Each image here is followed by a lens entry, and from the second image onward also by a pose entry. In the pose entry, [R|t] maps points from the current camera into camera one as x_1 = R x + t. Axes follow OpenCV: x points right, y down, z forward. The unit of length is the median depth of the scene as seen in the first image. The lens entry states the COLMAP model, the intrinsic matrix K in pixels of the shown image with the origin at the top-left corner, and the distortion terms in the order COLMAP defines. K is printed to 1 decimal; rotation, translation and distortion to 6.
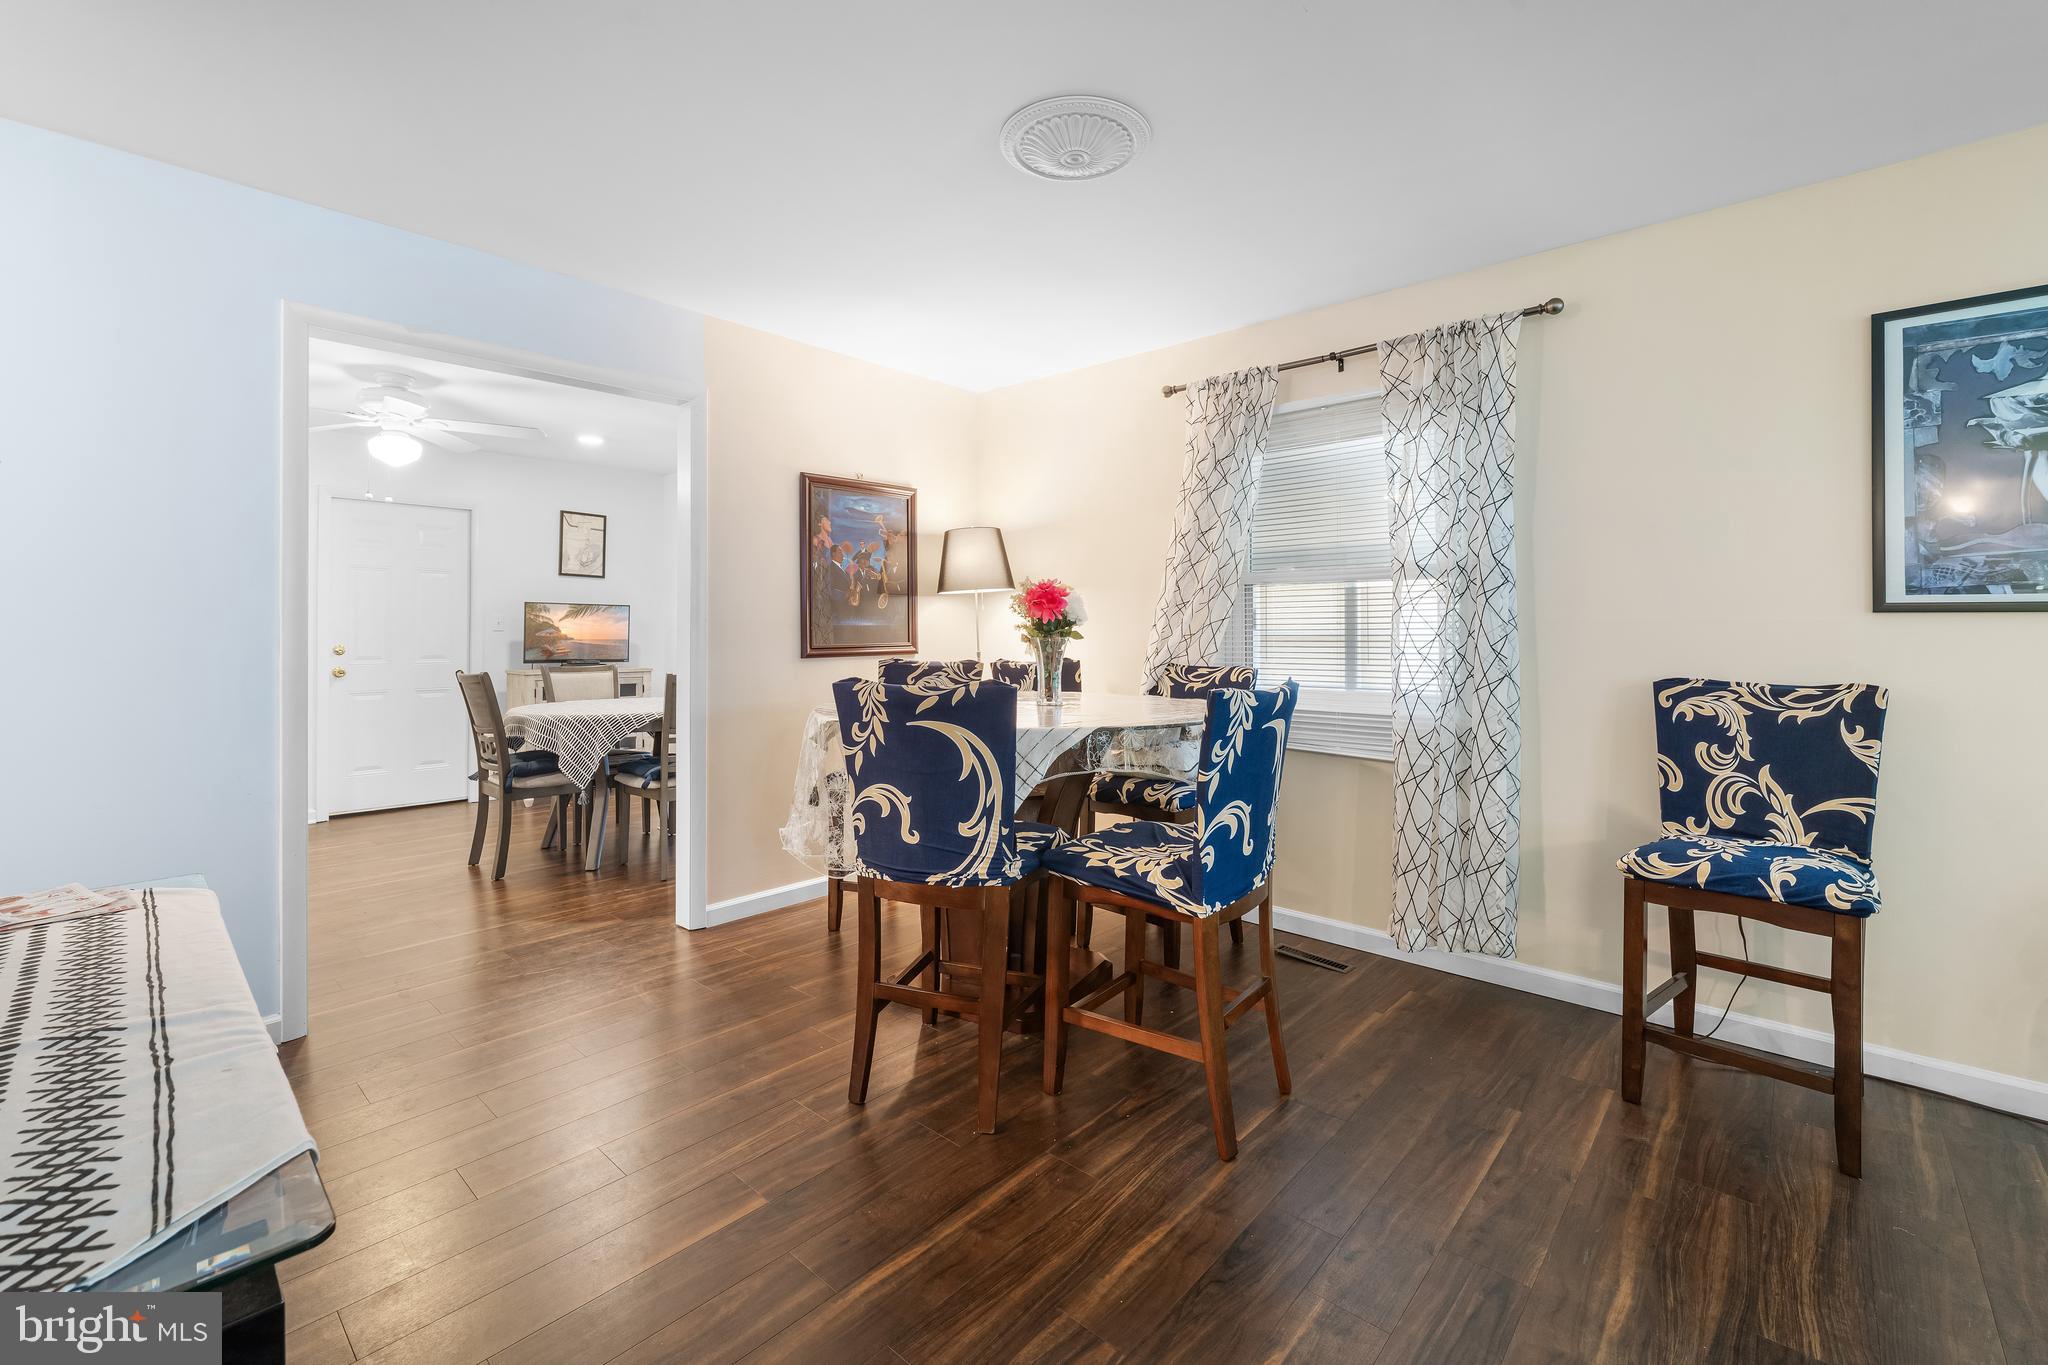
lens RADIAL K [[875.5, 0, 1022.9], [0, 875.5, 611.7], [0, 0, 1]] dist [-0.000070, 0.001095]
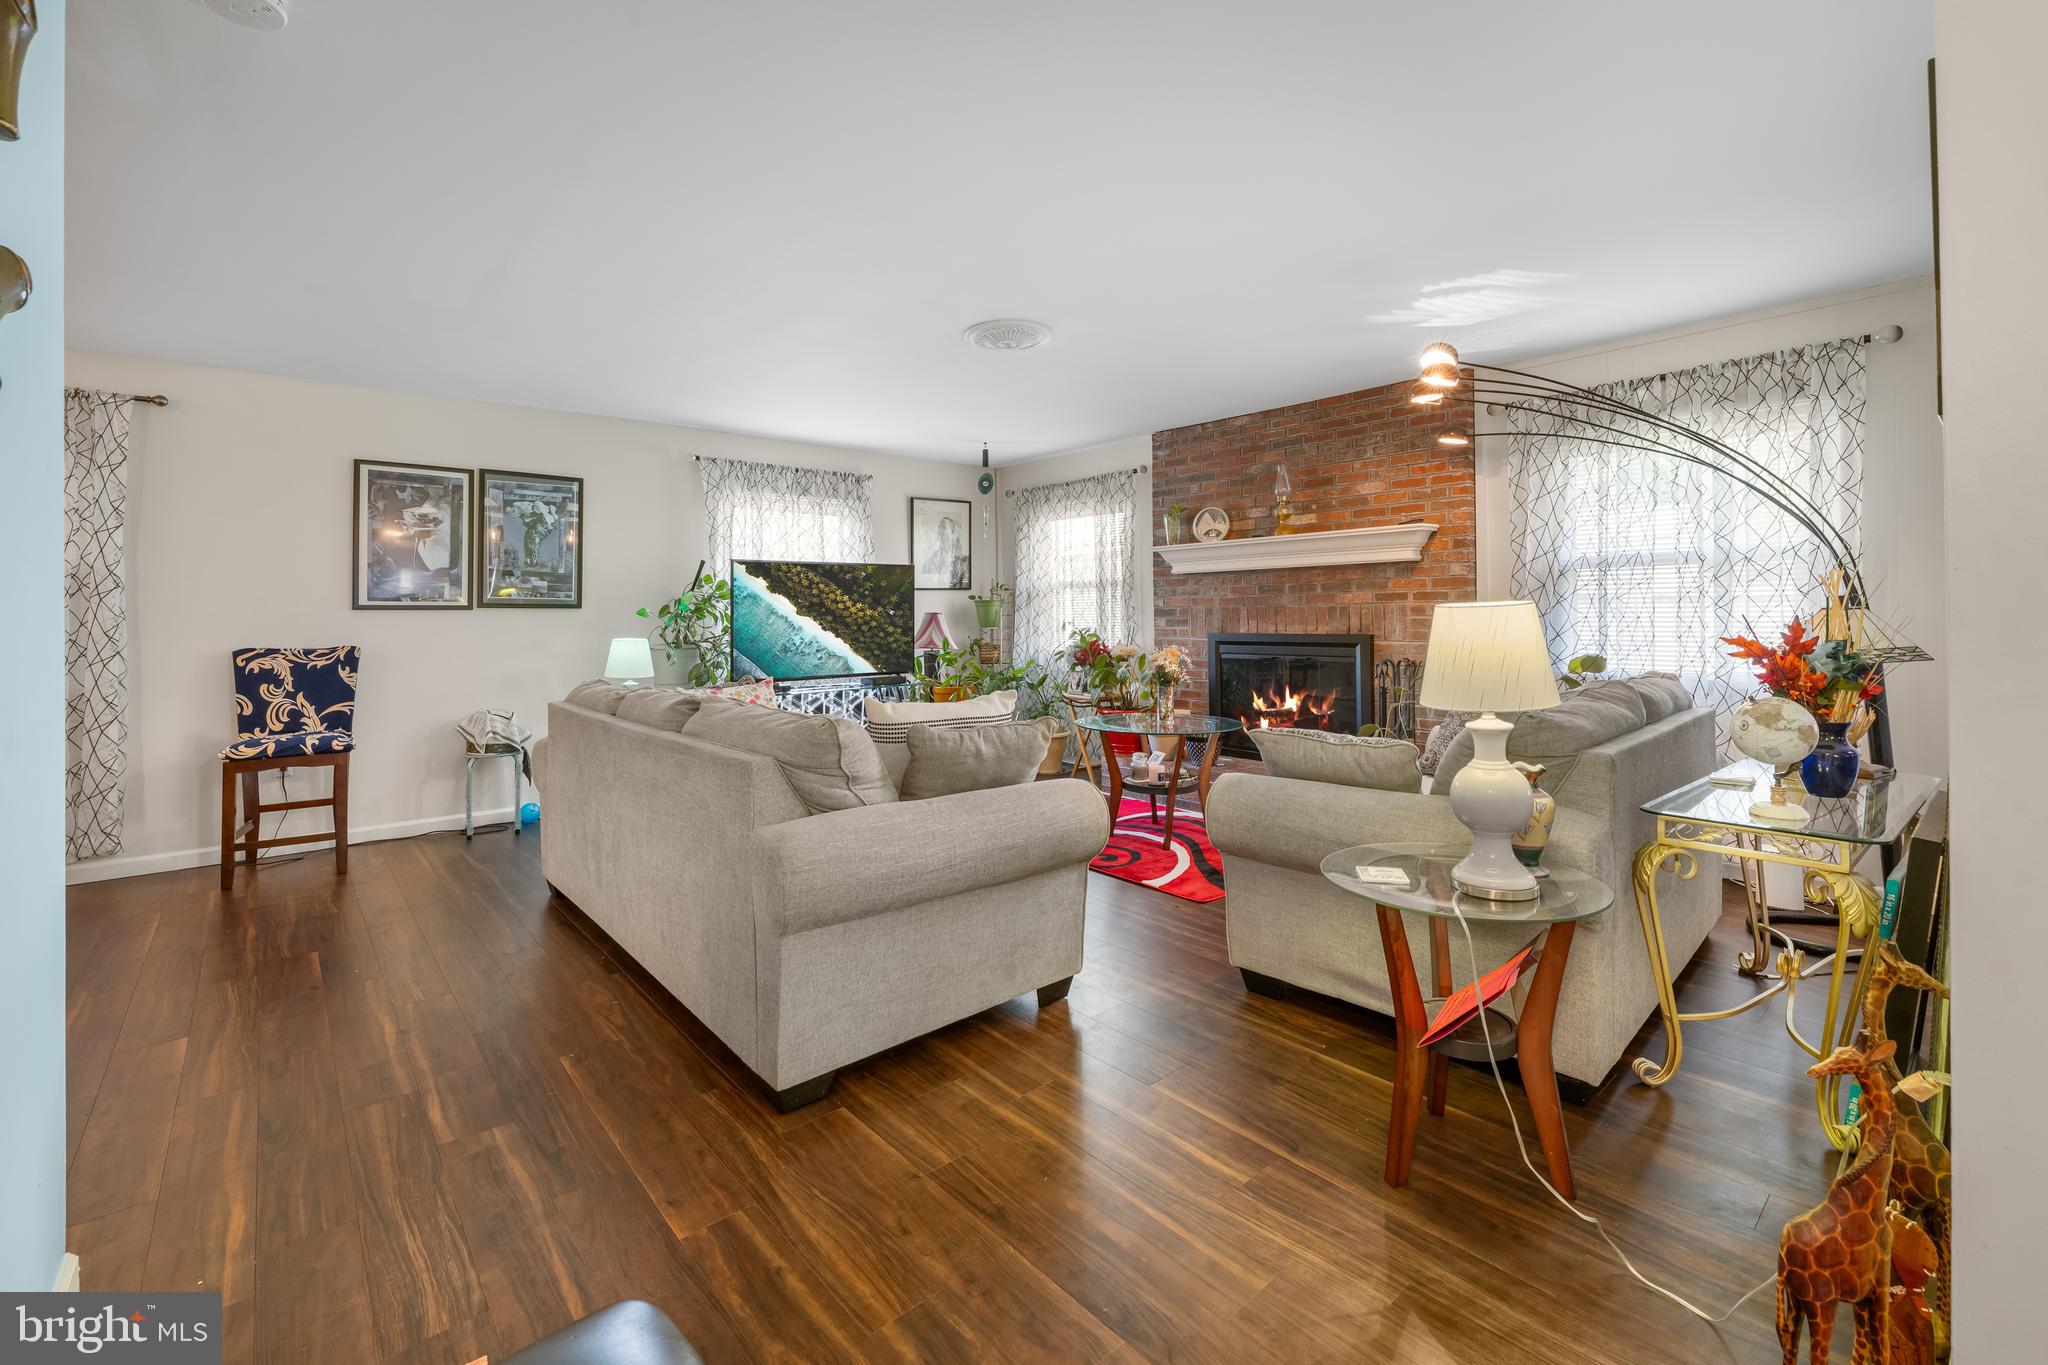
lens RADIAL K [[875.5, 0, 1022.9], [0, 875.5, 611.7], [0, 0, 1]] dist [-0.000070, 0.001095]
pose [[0.147487, 0.002207, 0.989061, -0.731033], [-0.007253, 0.999973, -0.001150, -0.003400], [-0.989037, -0.007005, 0.147499, -0.753148]]
